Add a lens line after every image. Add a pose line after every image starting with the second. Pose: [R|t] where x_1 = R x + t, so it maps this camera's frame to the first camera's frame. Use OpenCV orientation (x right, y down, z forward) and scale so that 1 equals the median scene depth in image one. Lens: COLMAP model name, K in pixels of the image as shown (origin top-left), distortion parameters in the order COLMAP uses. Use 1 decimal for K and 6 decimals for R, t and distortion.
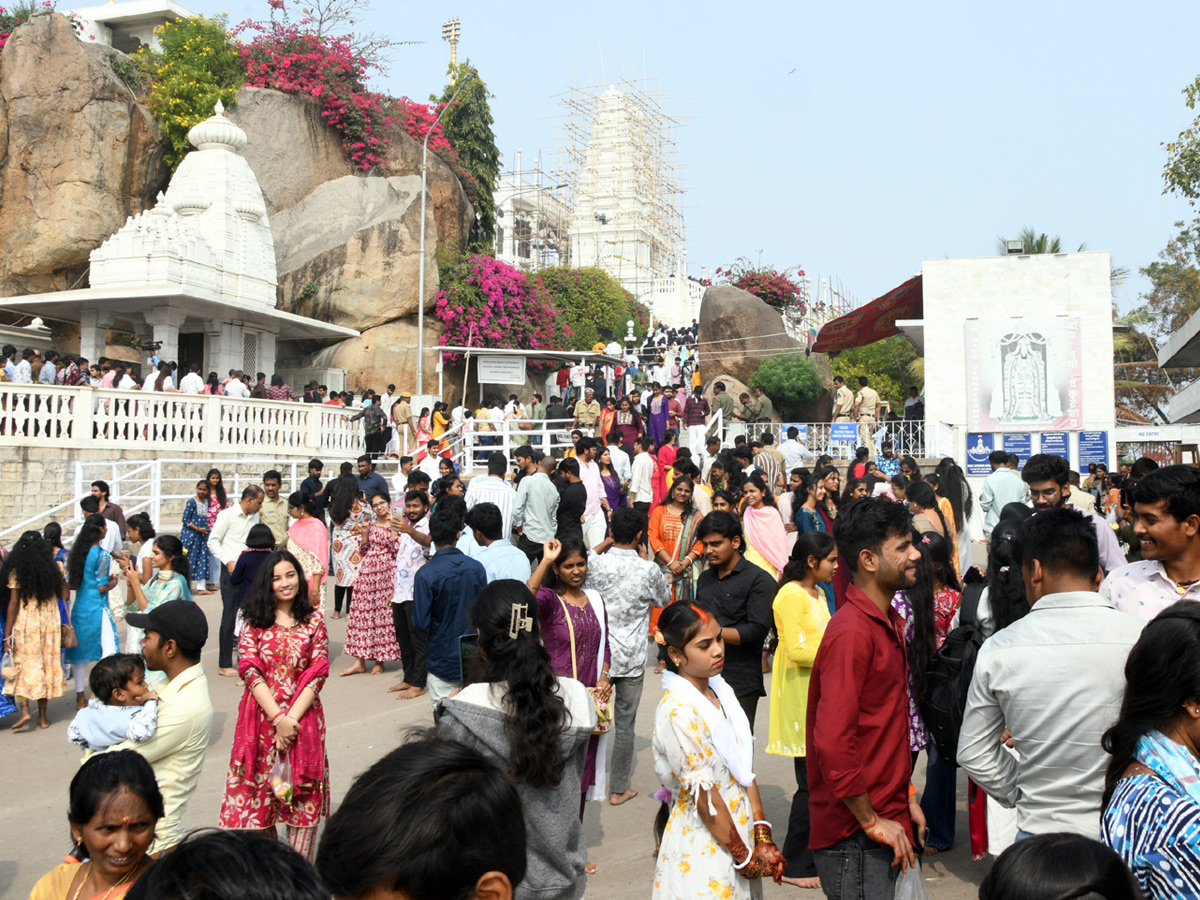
lens RADIAL K [[1444.8, 0, 600.0], [0, 1444.8, 450.0], [0, 0, 1]] dist [-0.221921, 0.119925]
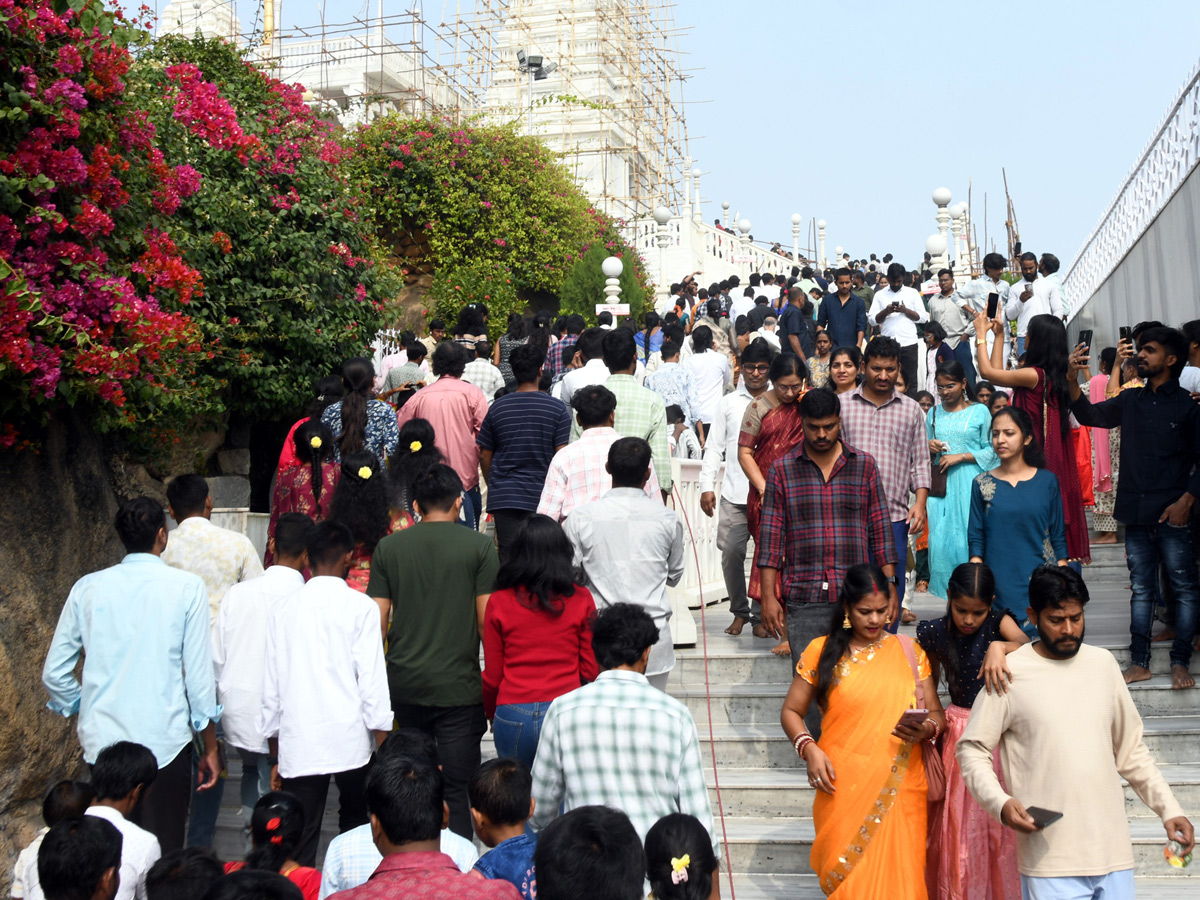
lens RADIAL K [[1444.8, 0, 600.0], [0, 1444.8, 450.0], [0, 0, 1]] dist [-0.221921, 0.119925]
pose [[0.999311, -0.012266, 0.035019, 0.005531], [0.012912, 0.999750, -0.018278, -0.036218], [-0.034786, 0.018717, 0.999219, 0.633650]]
